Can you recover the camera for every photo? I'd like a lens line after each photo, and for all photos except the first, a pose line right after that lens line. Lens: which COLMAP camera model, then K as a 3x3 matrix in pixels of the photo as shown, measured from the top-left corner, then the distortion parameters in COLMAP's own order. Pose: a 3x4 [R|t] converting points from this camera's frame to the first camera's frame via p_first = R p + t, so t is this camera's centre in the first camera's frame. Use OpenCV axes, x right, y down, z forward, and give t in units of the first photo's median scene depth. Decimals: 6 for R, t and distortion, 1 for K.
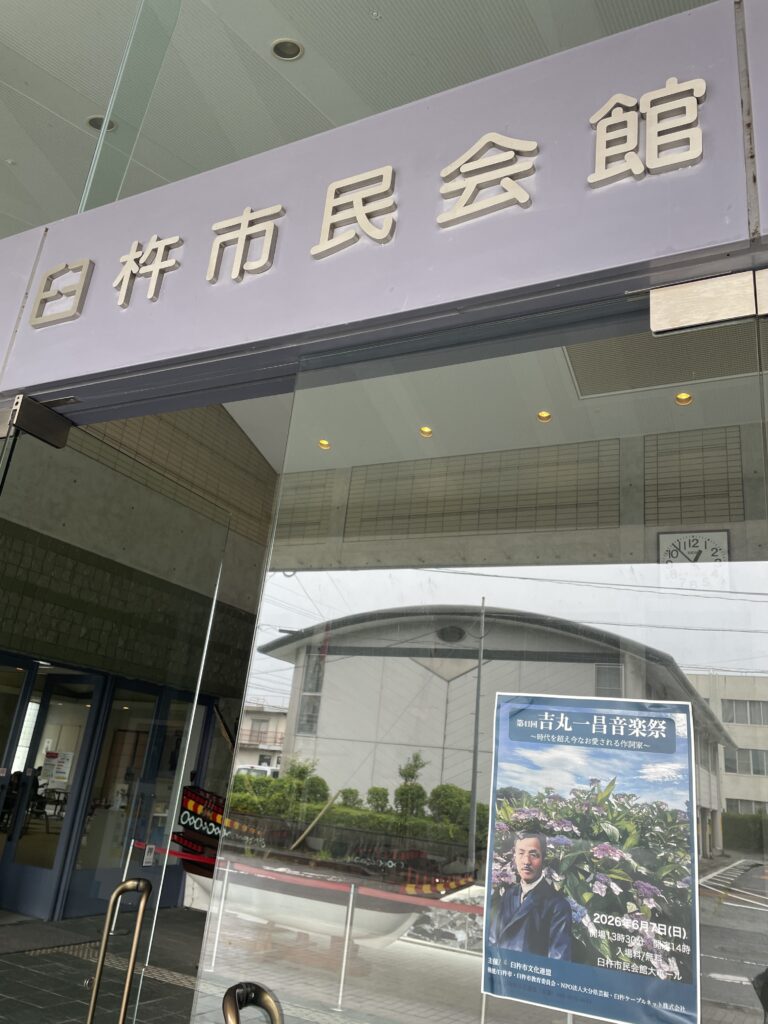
lens RADIAL K [[787.0, 0, 386.5], [0, 787.0, 502.1], [0, 0, 1]] dist [0.061592, -0.071287]
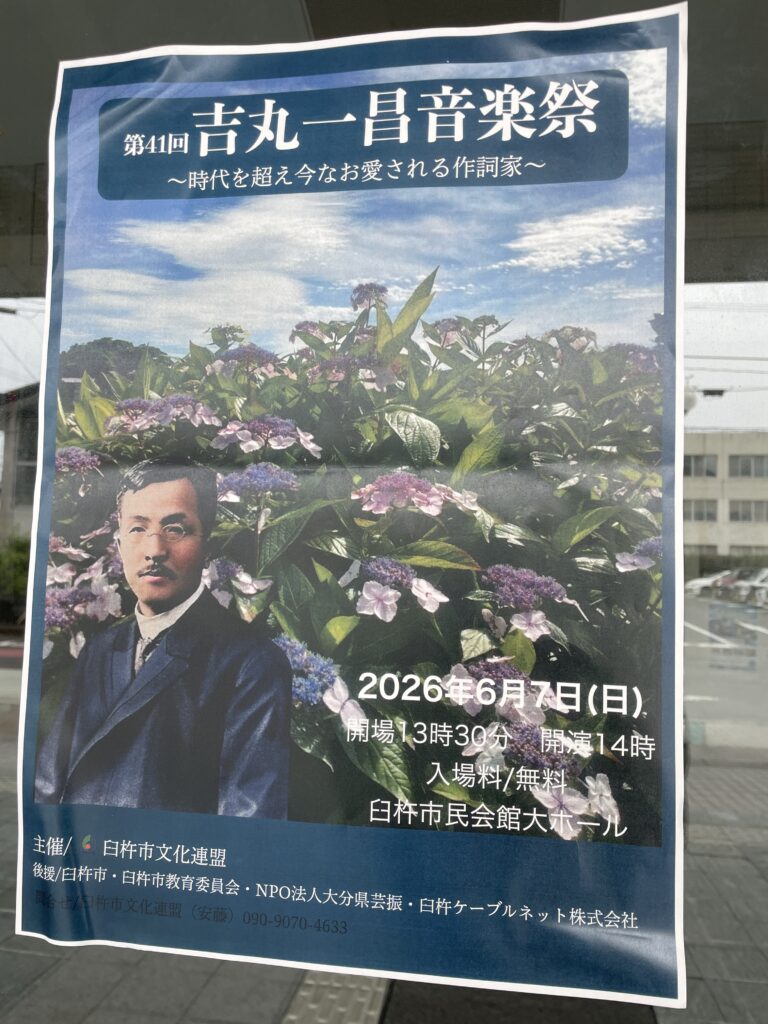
lens RADIAL K [[787.0, 0, 383.6], [0, 787.0, 508.4], [0, 0, 1]] dist [0.061592, -0.071287]
pose [[0.946660, -0.059383, 0.316715, 0.168398], [-0.037515, 0.955879, 0.291357, 0.350268], [-0.320043, -0.287697, 0.902664, 0.710363]]
